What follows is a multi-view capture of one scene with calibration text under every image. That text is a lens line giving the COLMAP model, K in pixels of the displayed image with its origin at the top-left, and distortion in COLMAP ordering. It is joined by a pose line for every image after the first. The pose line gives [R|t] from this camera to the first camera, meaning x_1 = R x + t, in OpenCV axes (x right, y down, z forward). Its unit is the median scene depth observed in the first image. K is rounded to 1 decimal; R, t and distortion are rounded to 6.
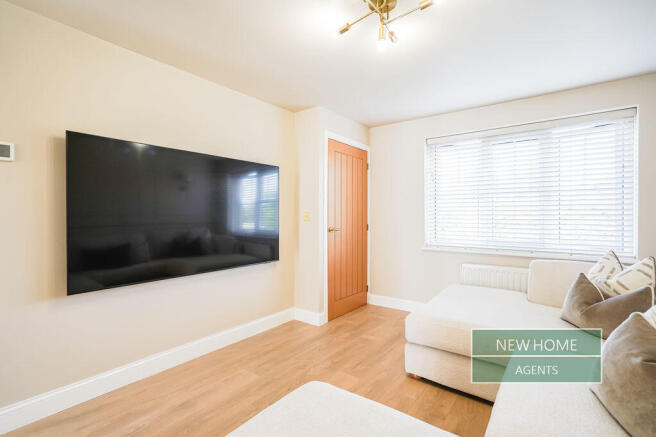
lens RADIAL K [[303.2, 0, 329.8], [0, 303.2, 217.1], [0, 0, 1]] dist [-0.004774, 0.000174]
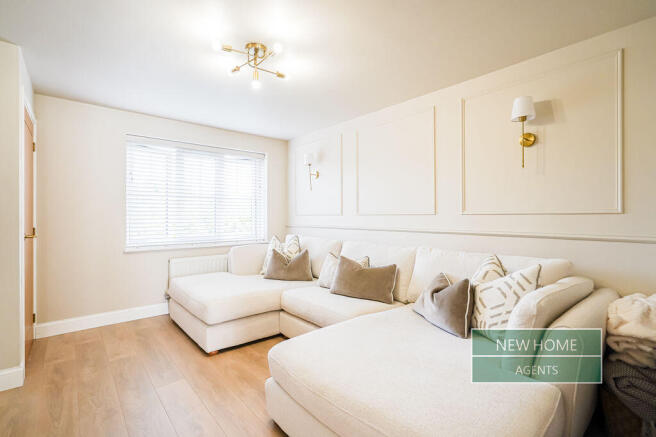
lens RADIAL K [[303.2, 0, 324.3], [0, 303.2, 216.5], [0, 0, 1]] dist [-0.004774, 0.000174]
pose [[0.213359, -0.005020, 0.976961, -0.540083], [0.003791, 0.999984, 0.004311, -0.004177], [-0.976966, 0.002784, 0.213375, 0.230677]]
